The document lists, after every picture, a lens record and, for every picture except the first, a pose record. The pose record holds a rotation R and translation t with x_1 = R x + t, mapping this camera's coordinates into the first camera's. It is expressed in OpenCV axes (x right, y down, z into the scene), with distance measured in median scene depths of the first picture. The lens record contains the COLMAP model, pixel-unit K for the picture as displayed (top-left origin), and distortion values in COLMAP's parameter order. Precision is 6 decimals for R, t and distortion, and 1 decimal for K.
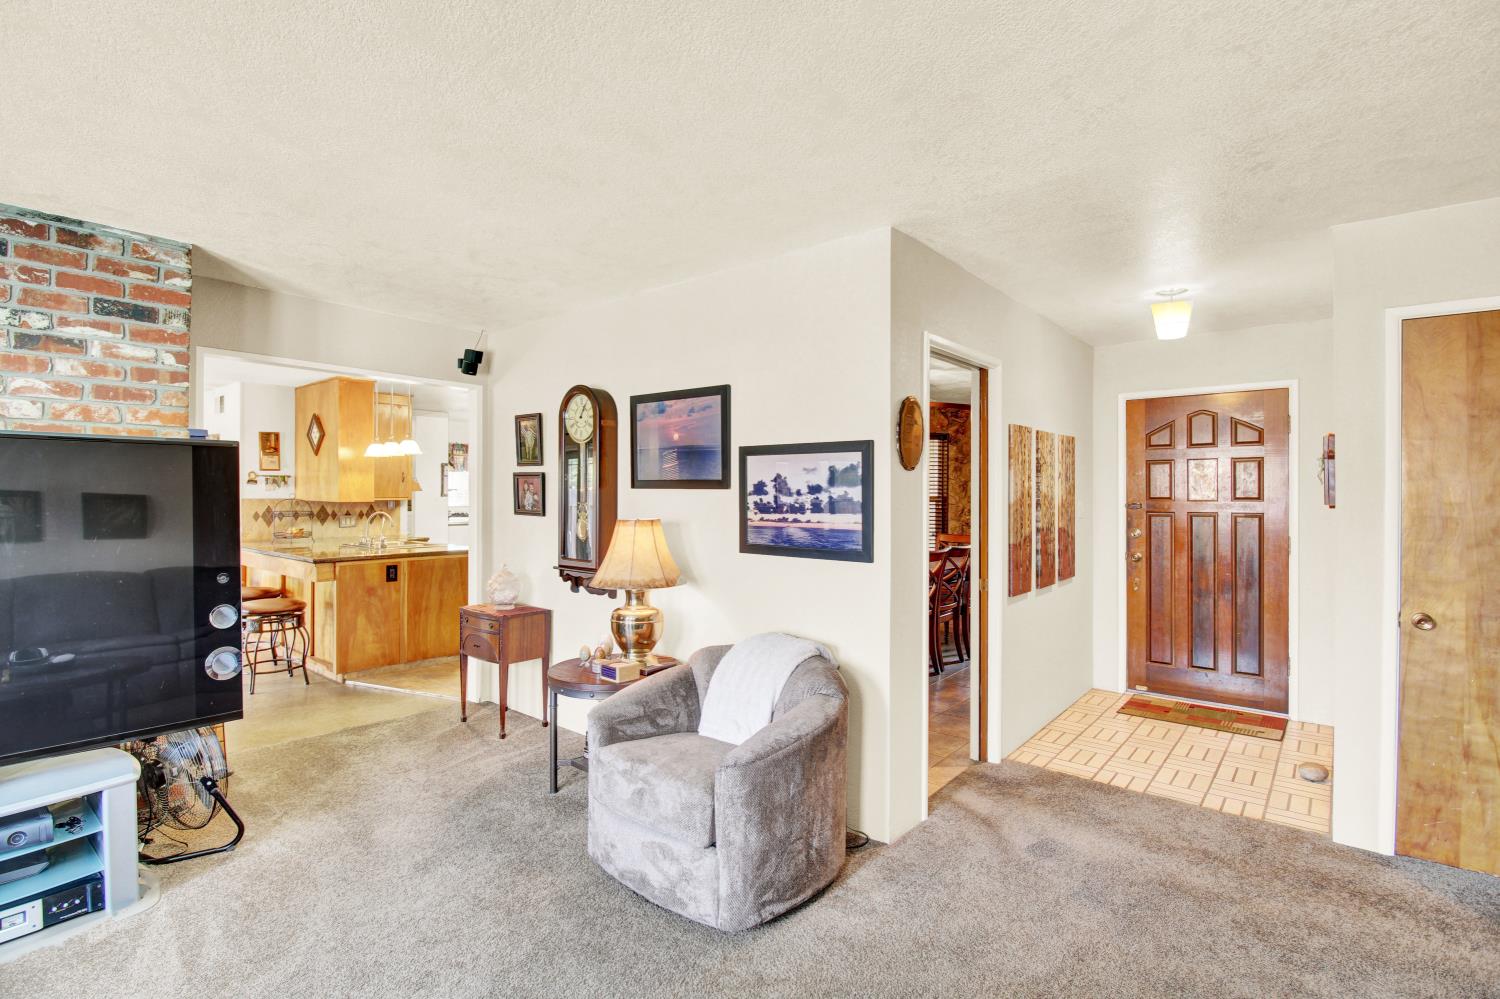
lens RADIAL K [[708.1, 0, 757.1], [0, 708.1, 499.4], [0, 0, 1]] dist [-0.016593, -0.003600]
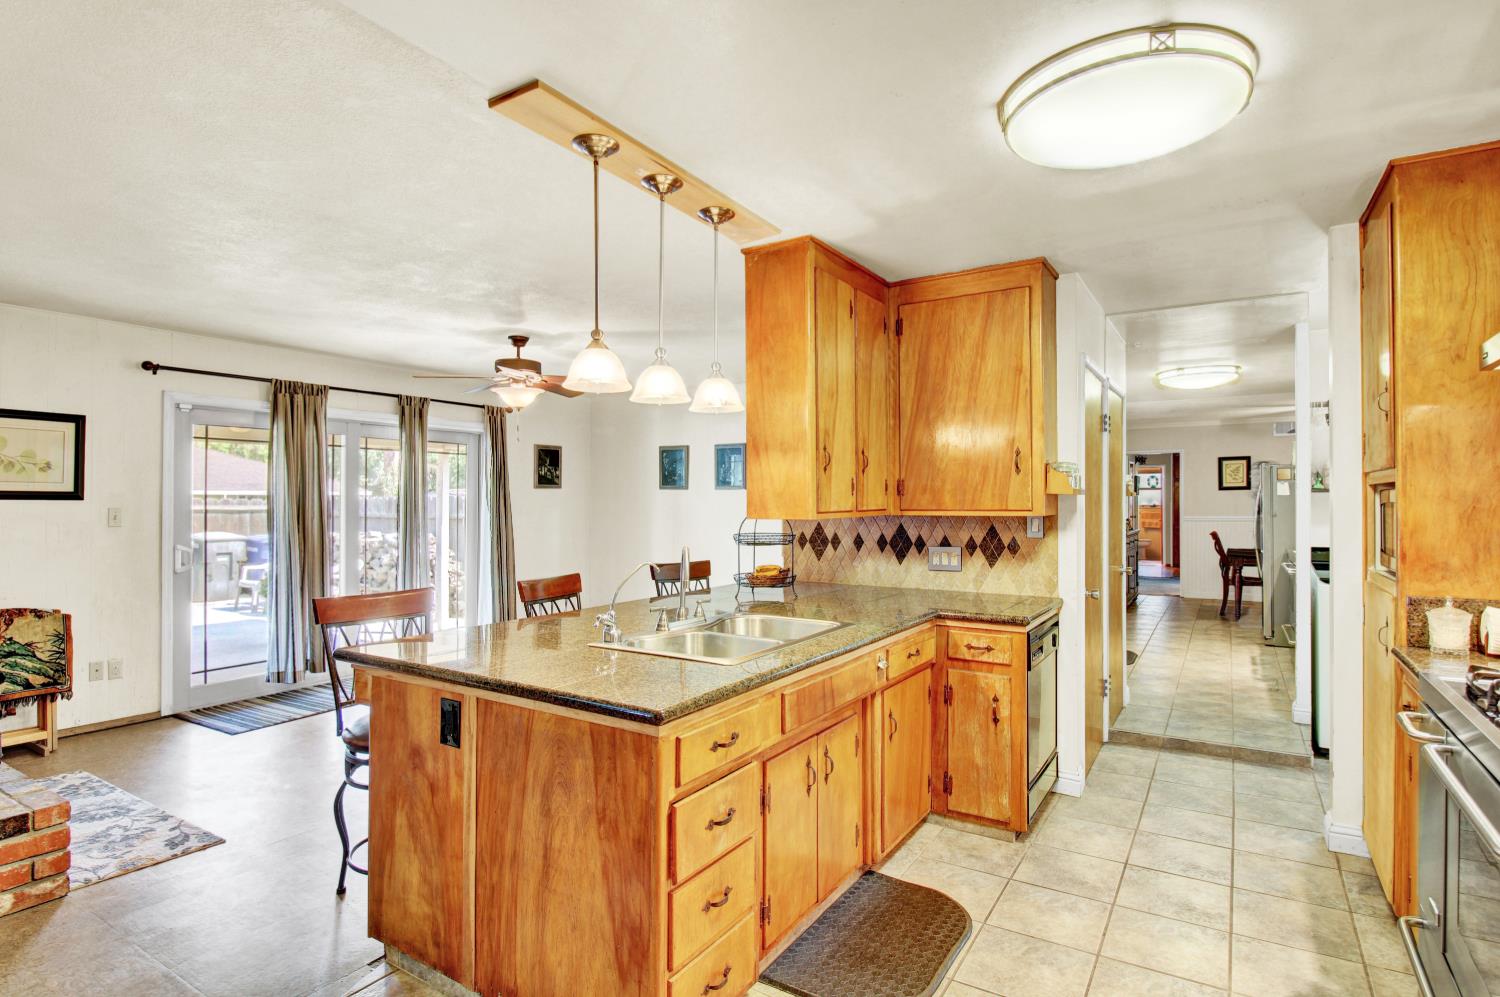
lens RADIAL K [[762.0, 0, 758.2], [0, 762.0, 495.7], [0, 0, 1]] dist [-0.014519, -0.001126]
pose [[0.137189, -0.010146, -0.990493, -0.090533], [-0.007504, 0.999908, -0.011282, -0.005603], [0.990516, 0.008981, 0.137100, 0.869224]]
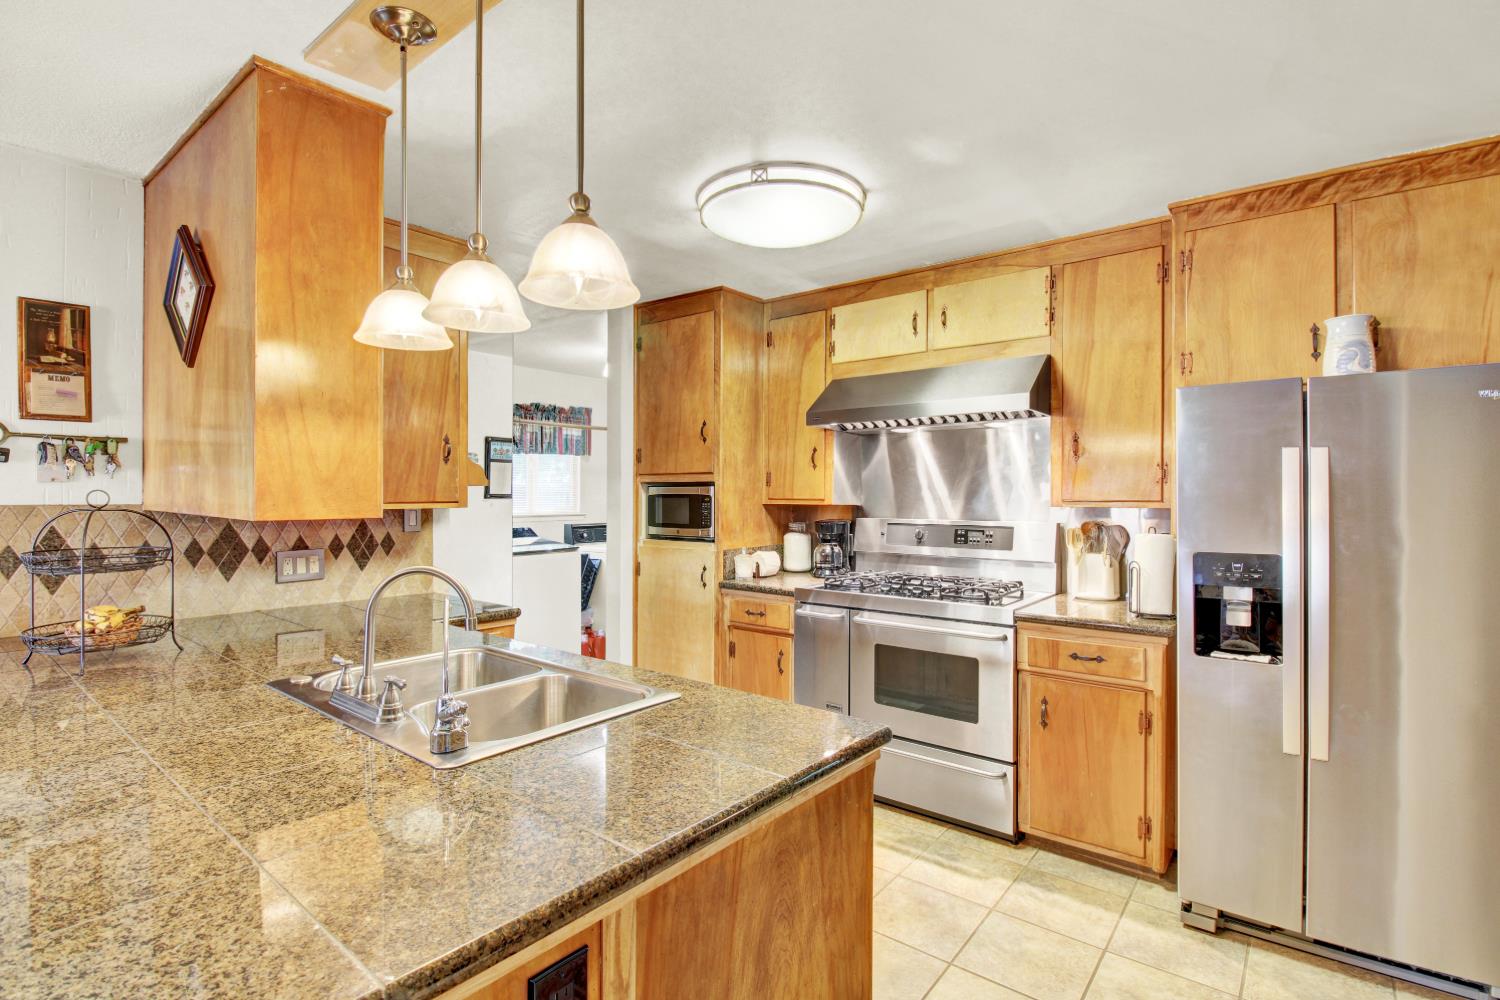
lens RADIAL K [[708.1, 0, 752.5], [0, 708.1, 494.7], [0, 0, 1]] dist [-0.016593, -0.003600]
pose [[0.999690, -0.001300, 0.024852, -0.379291], [0.001498, 0.999967, -0.007946, -0.003621], [-0.024841, 0.007981, 0.999660, 0.671577]]
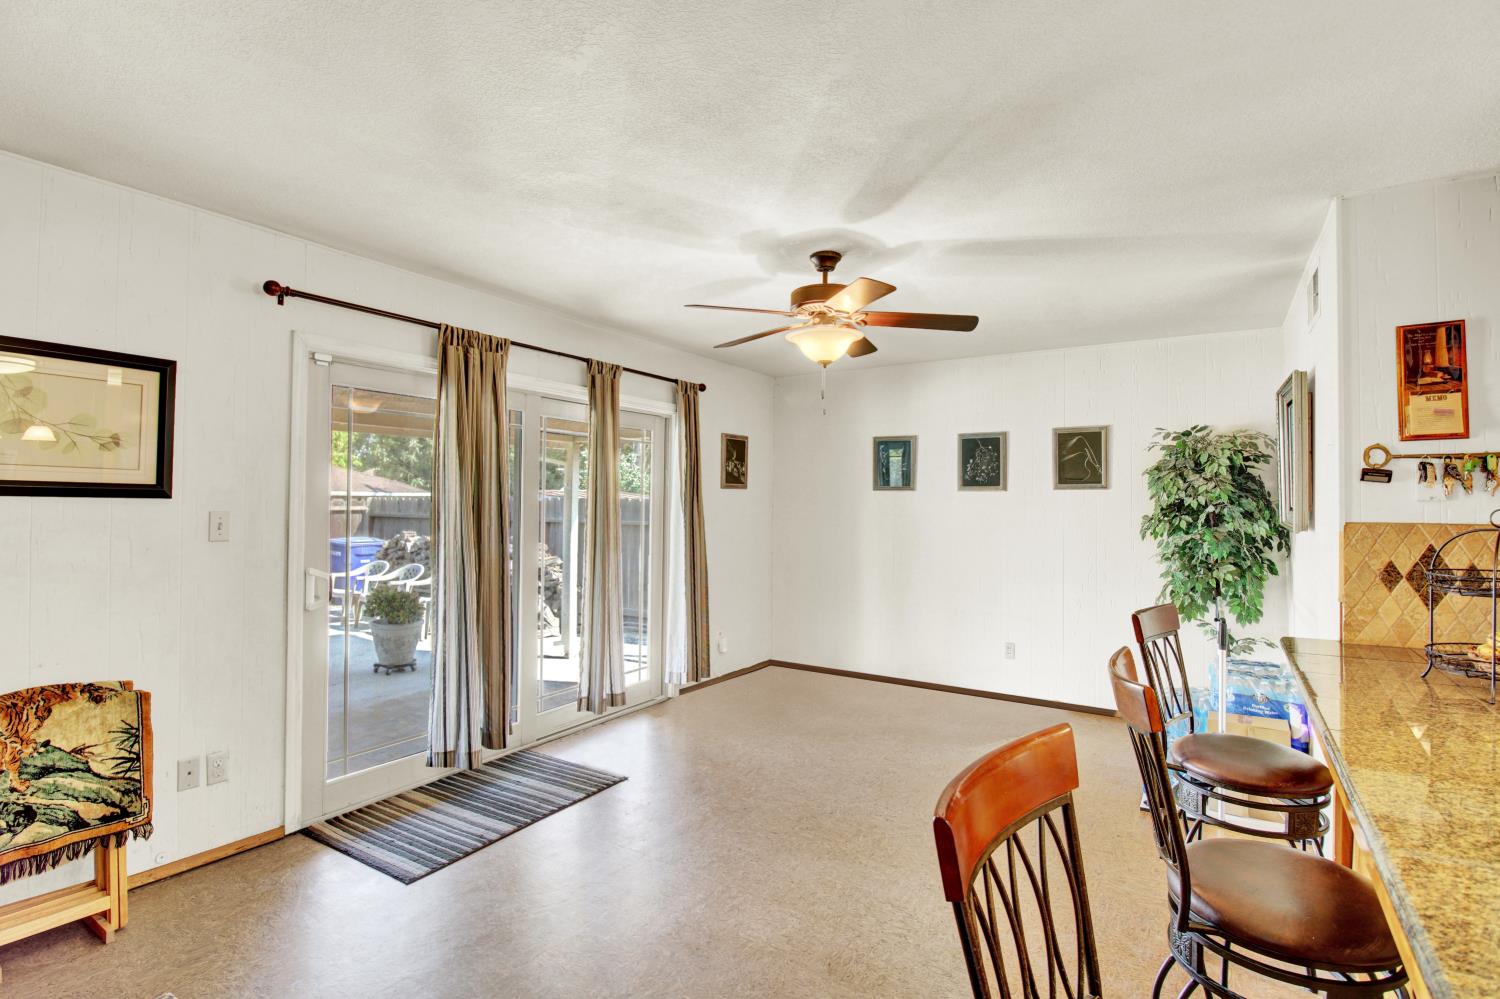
lens RADIAL K [[708.1, 0, 759.5], [0, 708.1, 496.4], [0, 0, 1]] dist [-0.016593, -0.003600]
pose [[0.117648, -0.014091, -0.992955, -0.408369], [-0.014982, 0.999760, -0.015963, -0.004599], [0.992942, 0.016754, 0.117408, 0.648379]]
